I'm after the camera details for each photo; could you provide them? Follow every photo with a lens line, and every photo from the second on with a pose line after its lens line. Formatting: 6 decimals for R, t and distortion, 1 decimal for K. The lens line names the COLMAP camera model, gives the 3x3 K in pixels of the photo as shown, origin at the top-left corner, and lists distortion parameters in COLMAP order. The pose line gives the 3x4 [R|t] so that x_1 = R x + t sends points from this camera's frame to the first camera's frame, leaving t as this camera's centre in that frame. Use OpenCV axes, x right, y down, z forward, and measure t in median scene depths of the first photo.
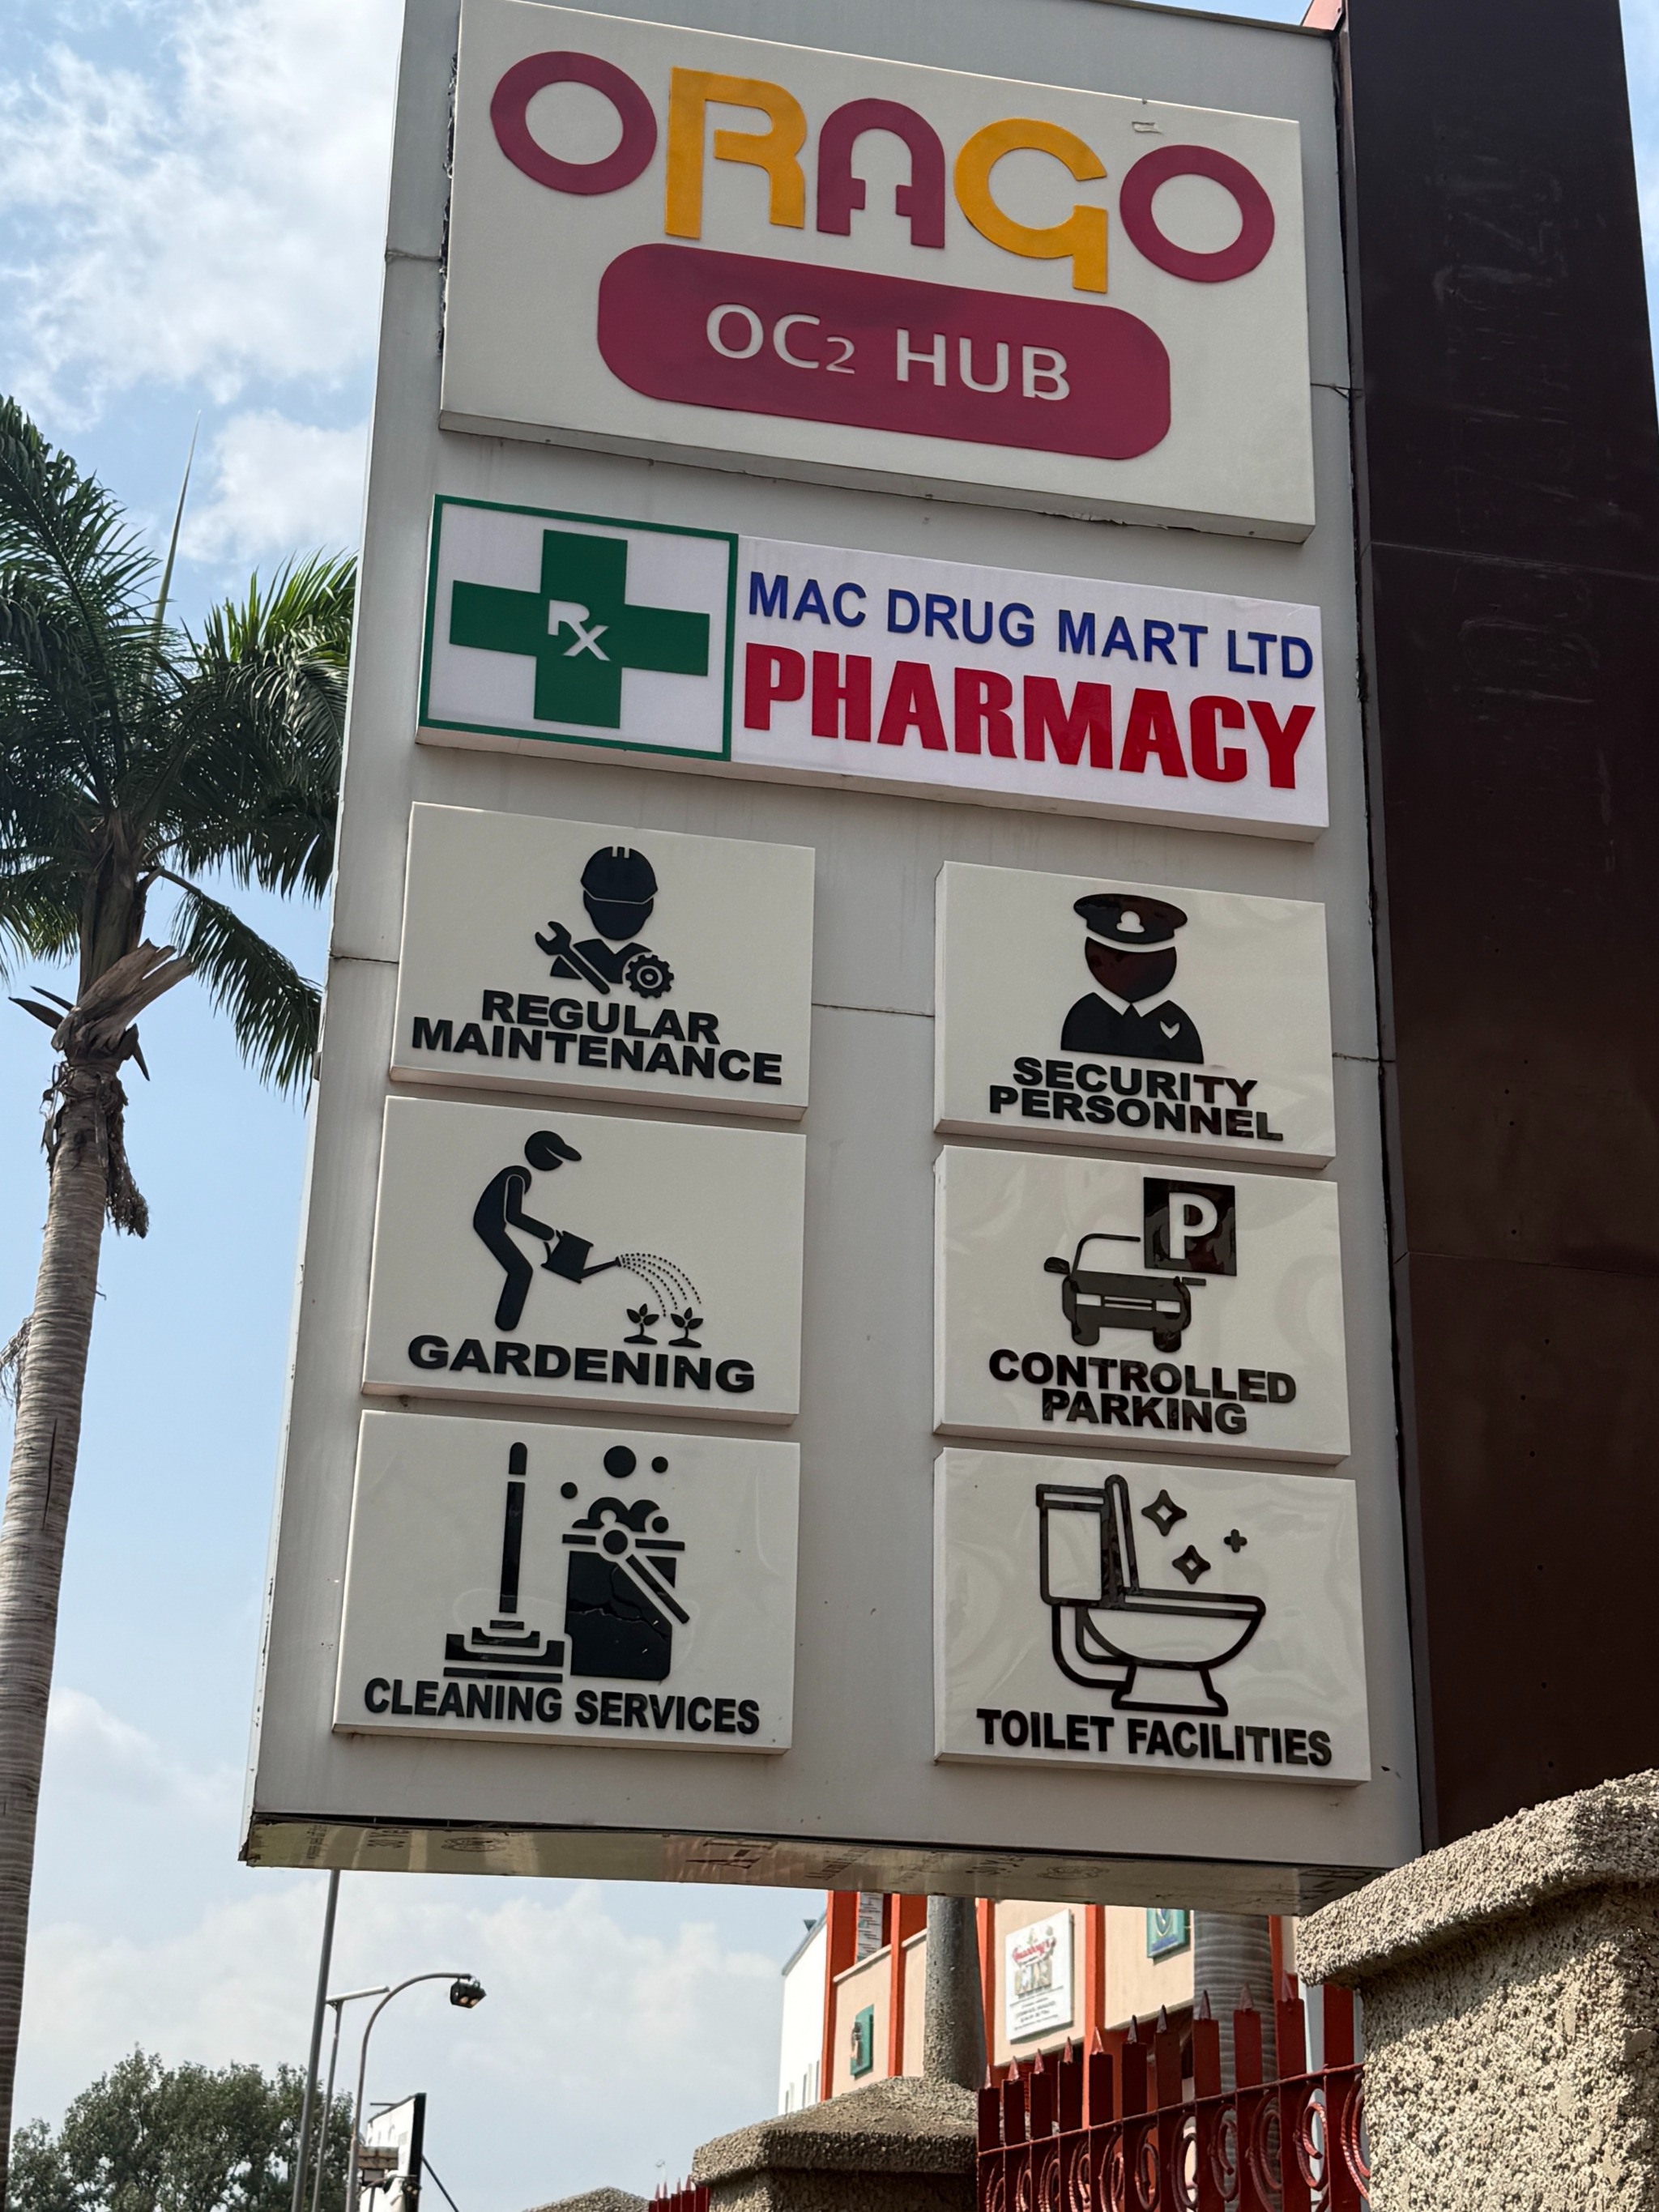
lens RADIAL K [[3051.0, 0, 854.1], [0, 3051.0, 1114.3], [0, 0, 1]] dist [0.149453, -0.016675]
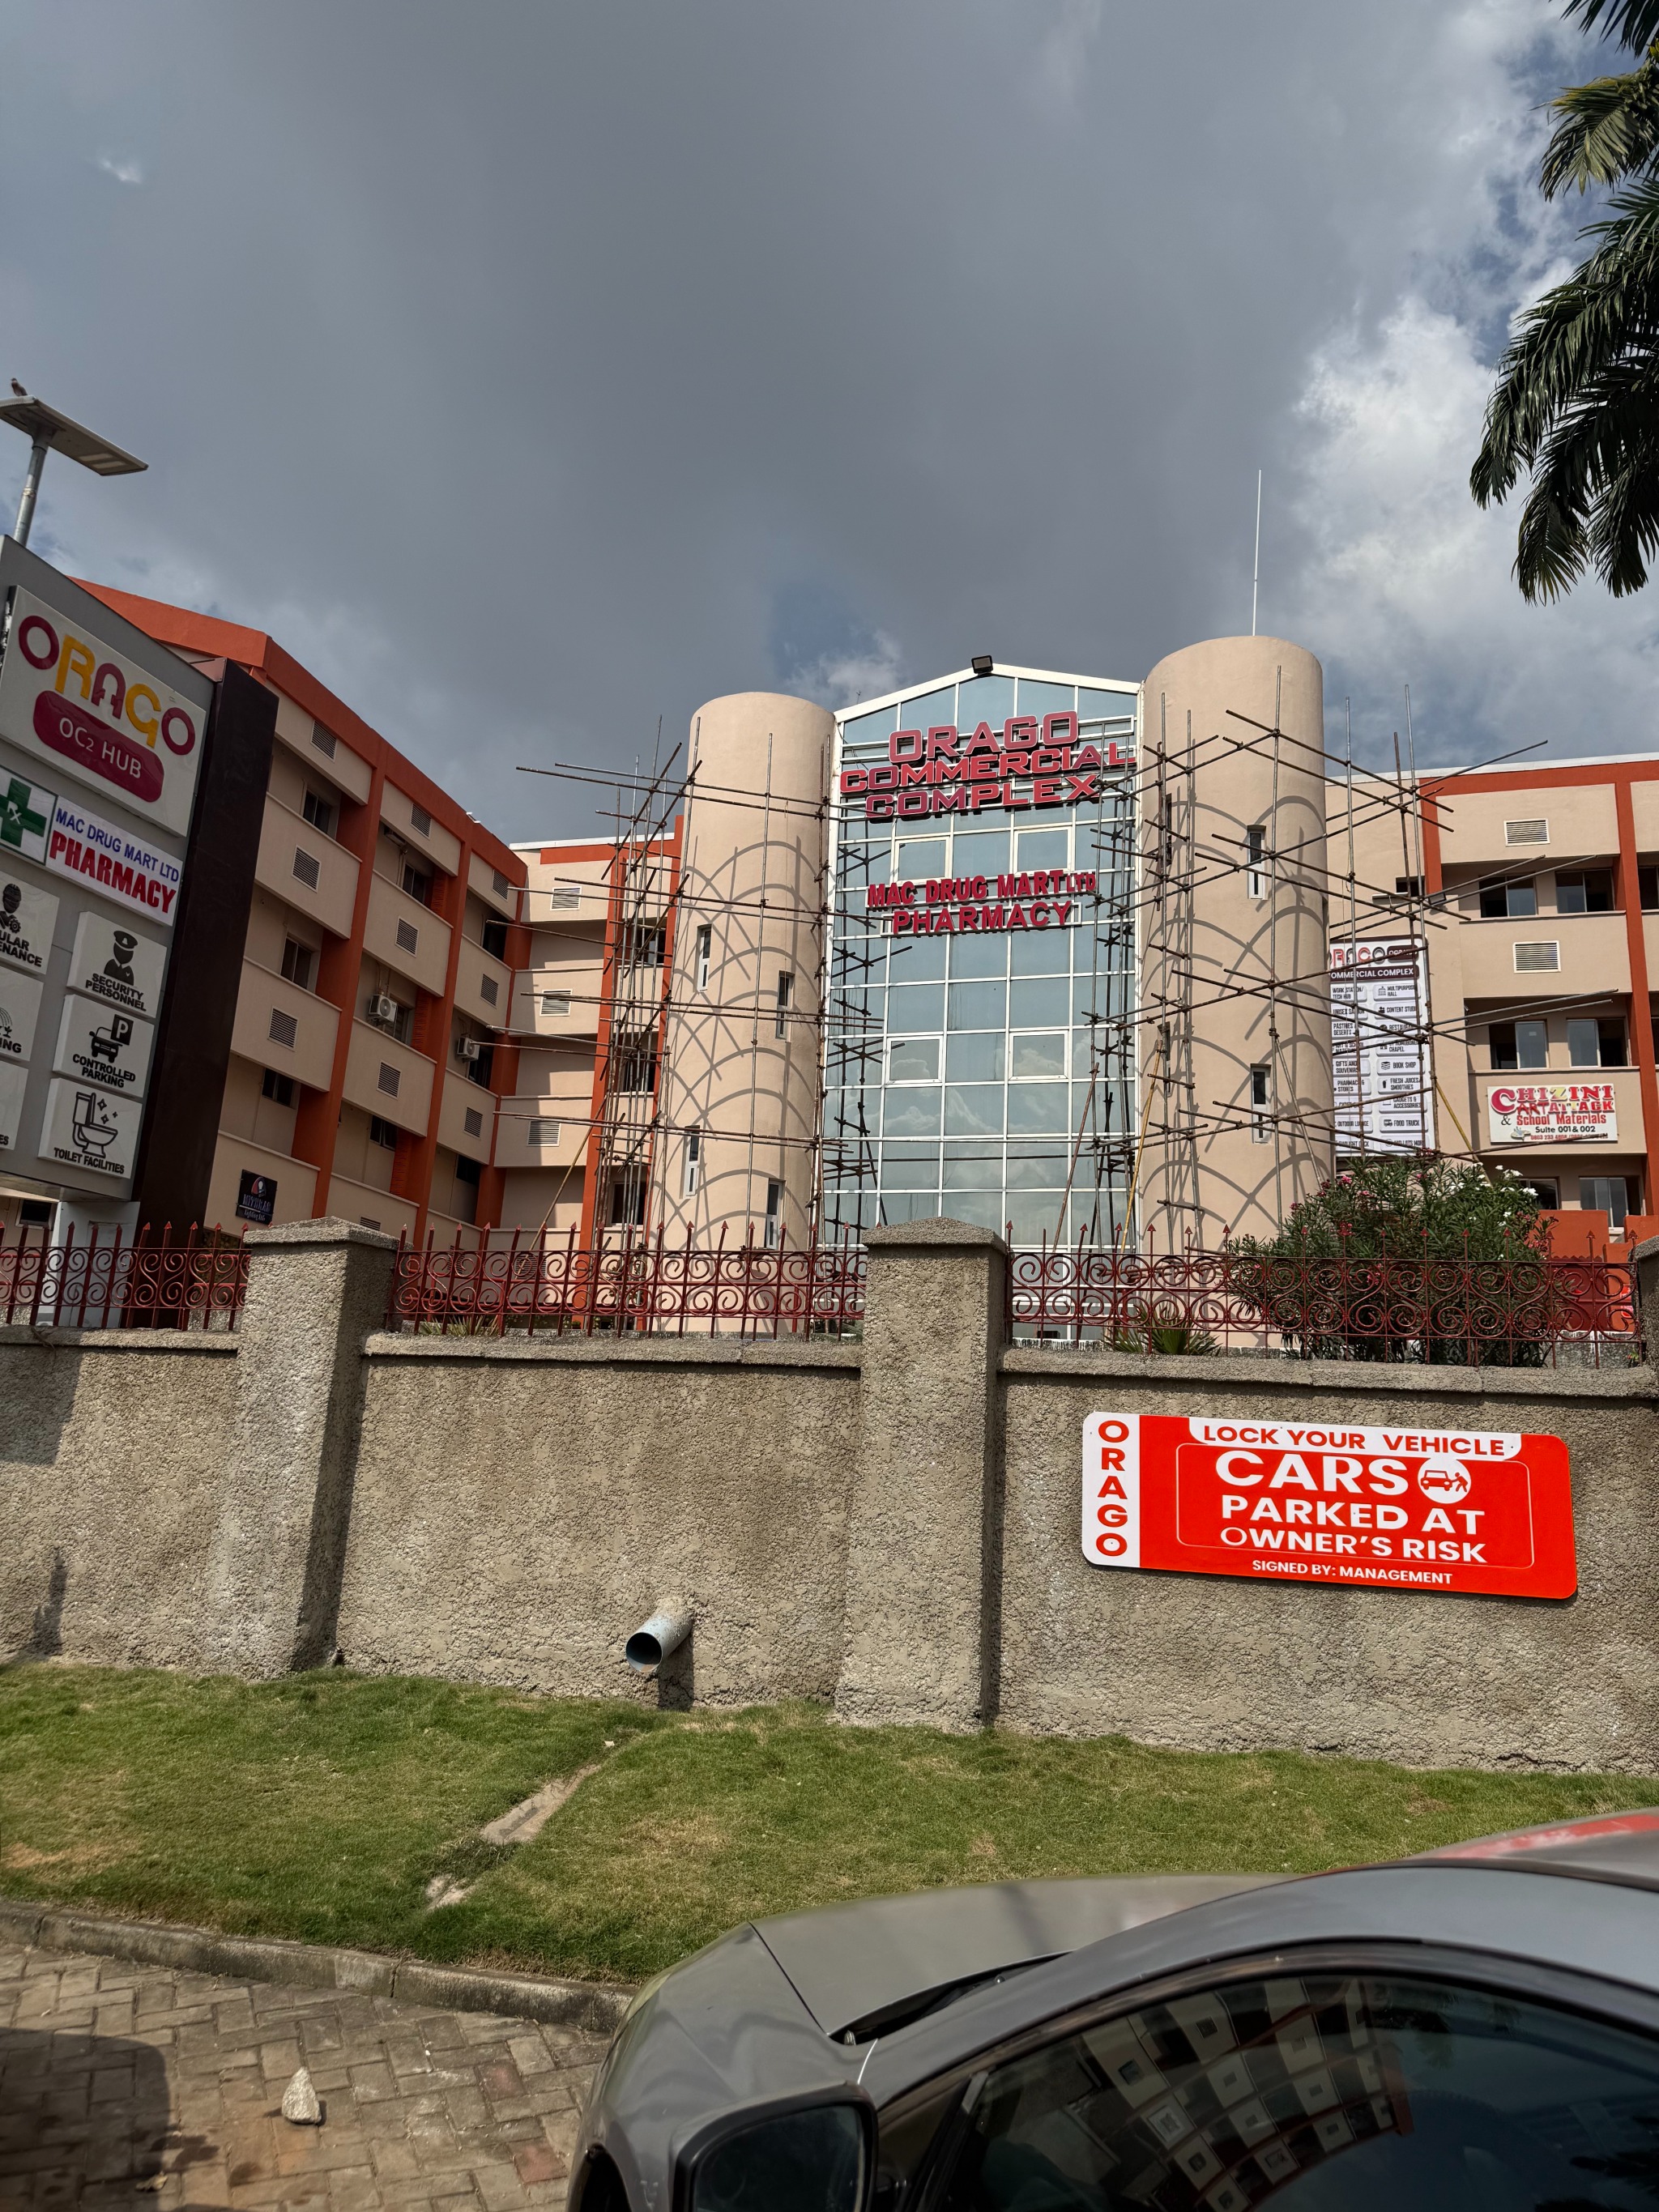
lens RADIAL K [[1533.9, 0, 829.5], [0, 1533.9, 1106.0], [0, 0, 1]] dist [0.098722, -0.120605]
pose [[0.473947, 0.196726, 0.858297, -1.092664], [-0.373259, 0.927704, -0.006523, -0.186803], [-0.797529, -0.317276, 0.513112, -0.692860]]
